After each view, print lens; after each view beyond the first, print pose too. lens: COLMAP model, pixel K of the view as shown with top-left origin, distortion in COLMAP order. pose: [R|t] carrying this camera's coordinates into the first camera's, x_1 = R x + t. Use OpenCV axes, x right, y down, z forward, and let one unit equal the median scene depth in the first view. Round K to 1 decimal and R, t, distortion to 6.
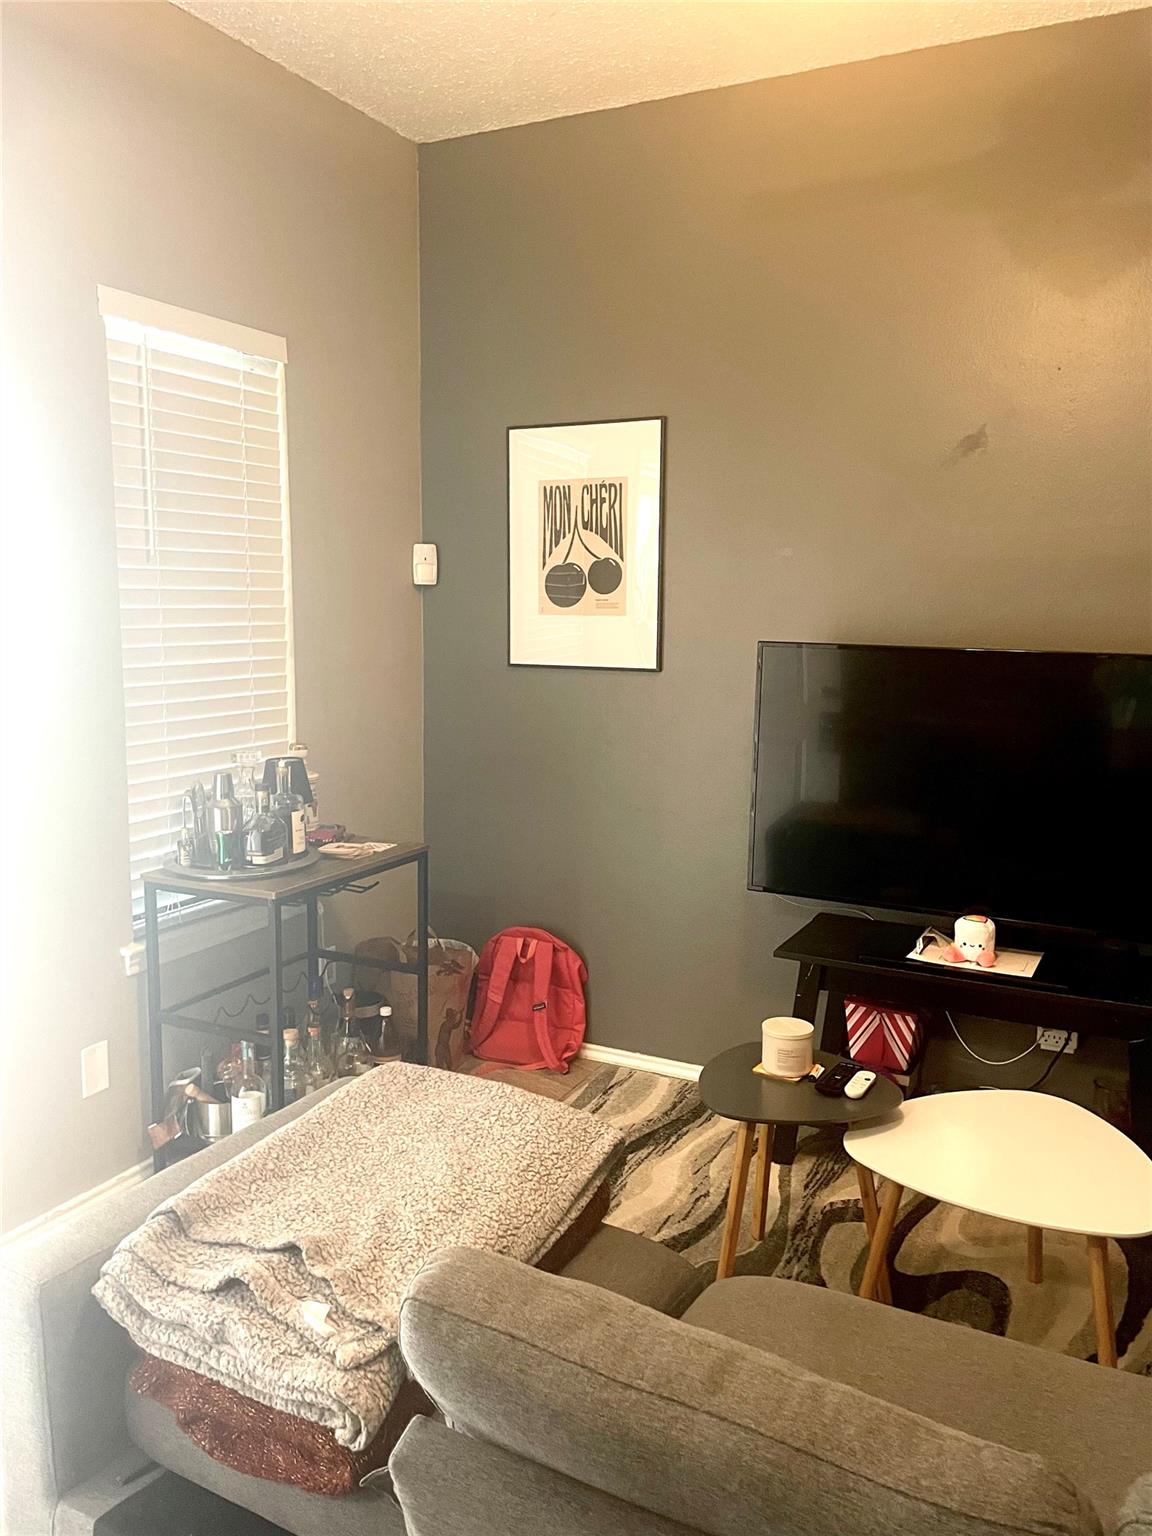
lens RADIAL K [[1186.1, 0, 580.9], [0, 1186.1, 760.6], [0, 0, 1]] dist [0.094128, -0.141831]
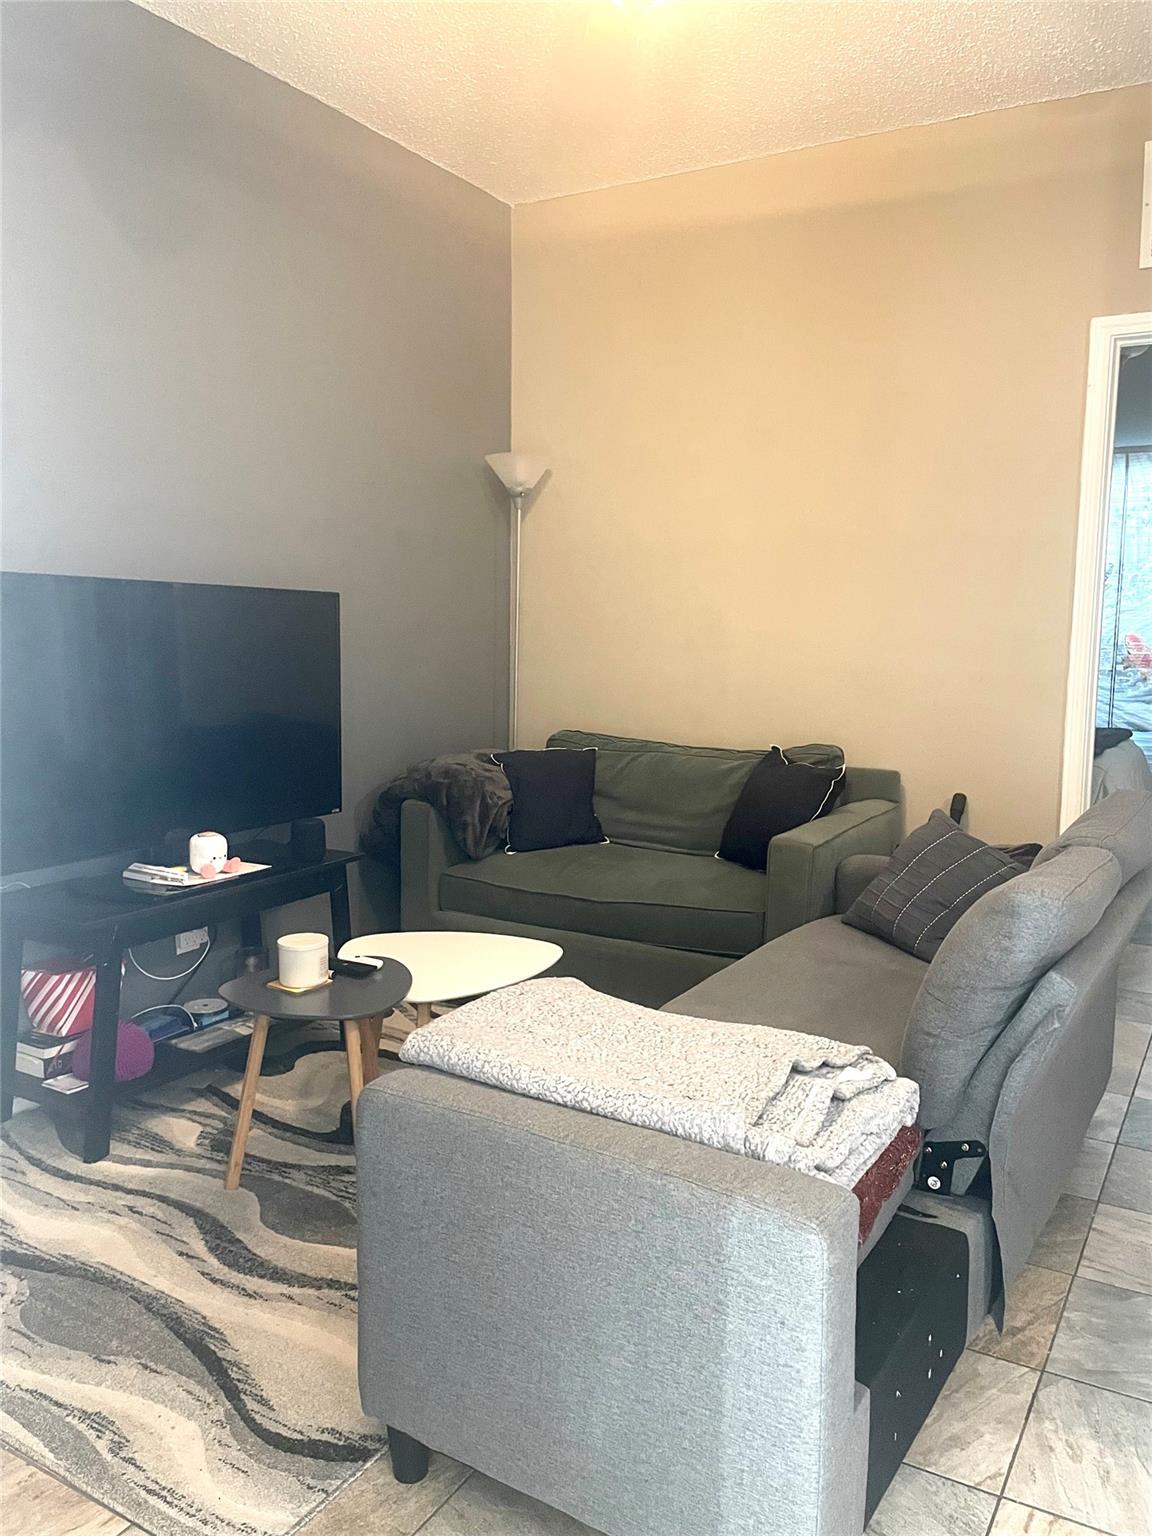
lens RADIAL K [[1186.1, 0, 580.9], [0, 1186.1, 760.6], [0, 0, 1]] dist [0.094128, -0.141831]
pose [[0.056455, -0.126415, 0.990370, -0.722254], [0.127779, 0.984709, 0.118408, -0.019269], [-0.990195, 0.119864, 0.071745, 0.588627]]
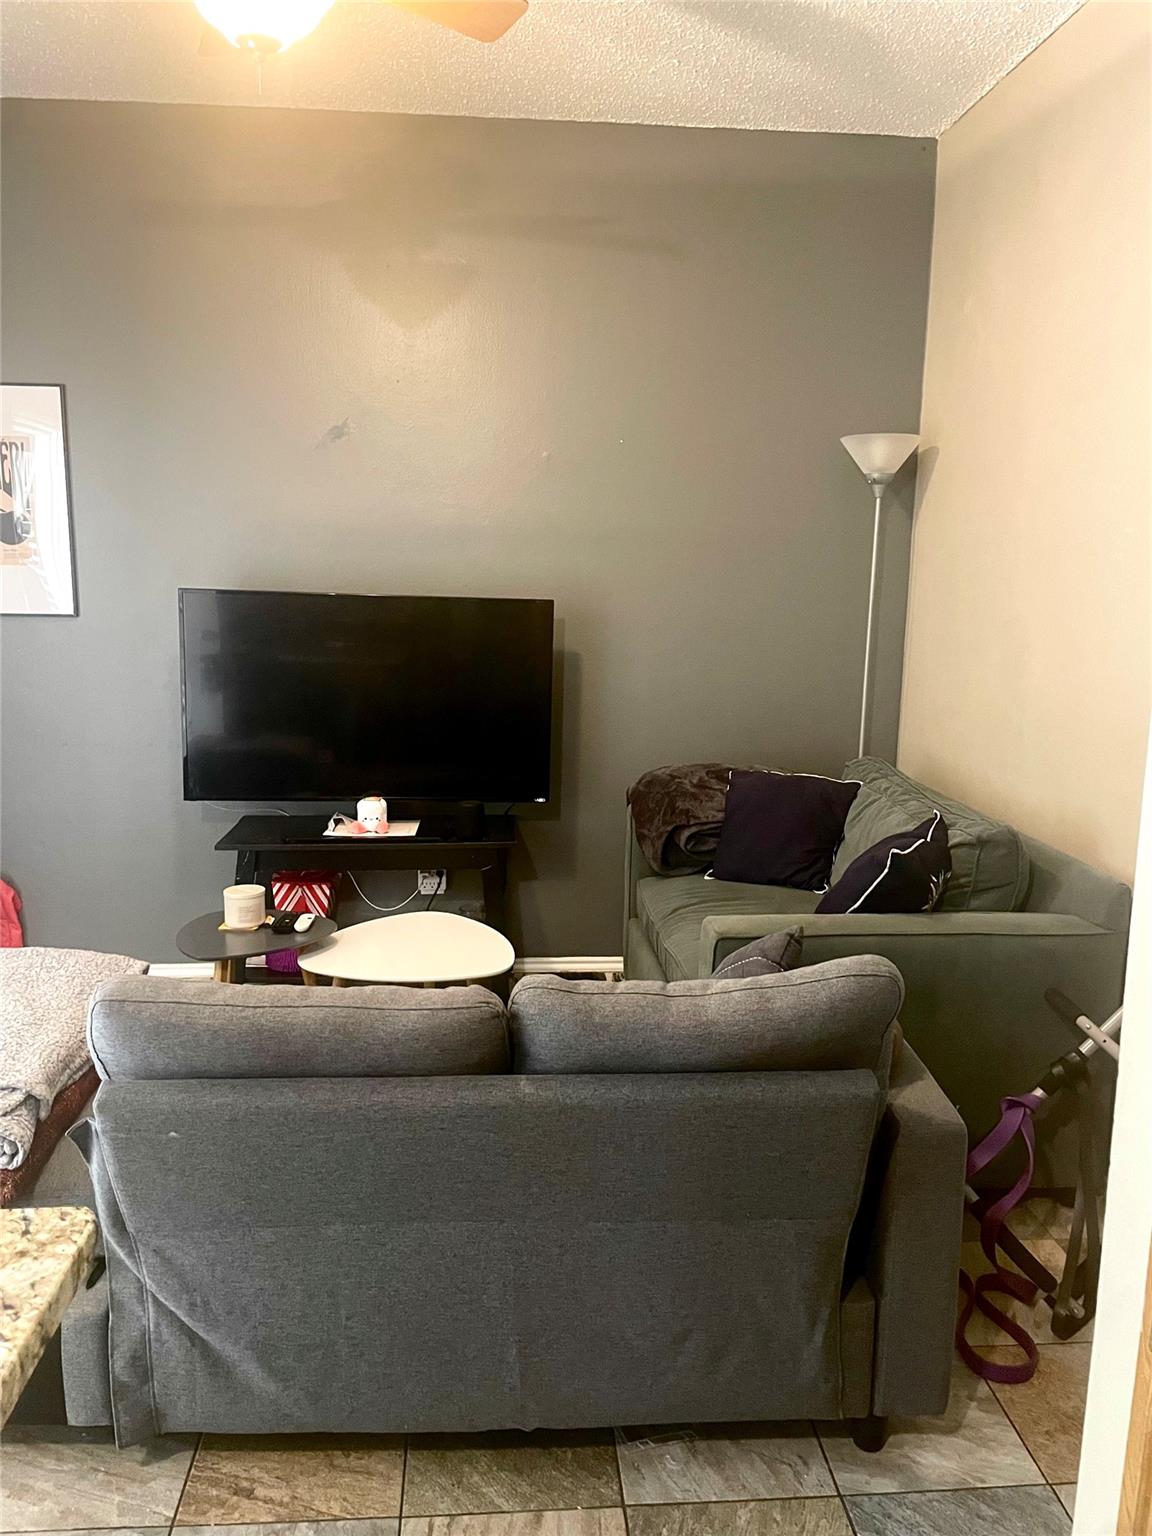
lens RADIAL K [[1186.1, 0, 580.9], [0, 1186.1, 760.6], [0, 0, 1]] dist [0.094128, -0.141831]
pose [[0.856852, -0.081399, 0.509097, -0.138371], [0.061326, 0.996539, 0.056118, 0.029854], [-0.511903, -0.016864, 0.858878, -0.247033]]
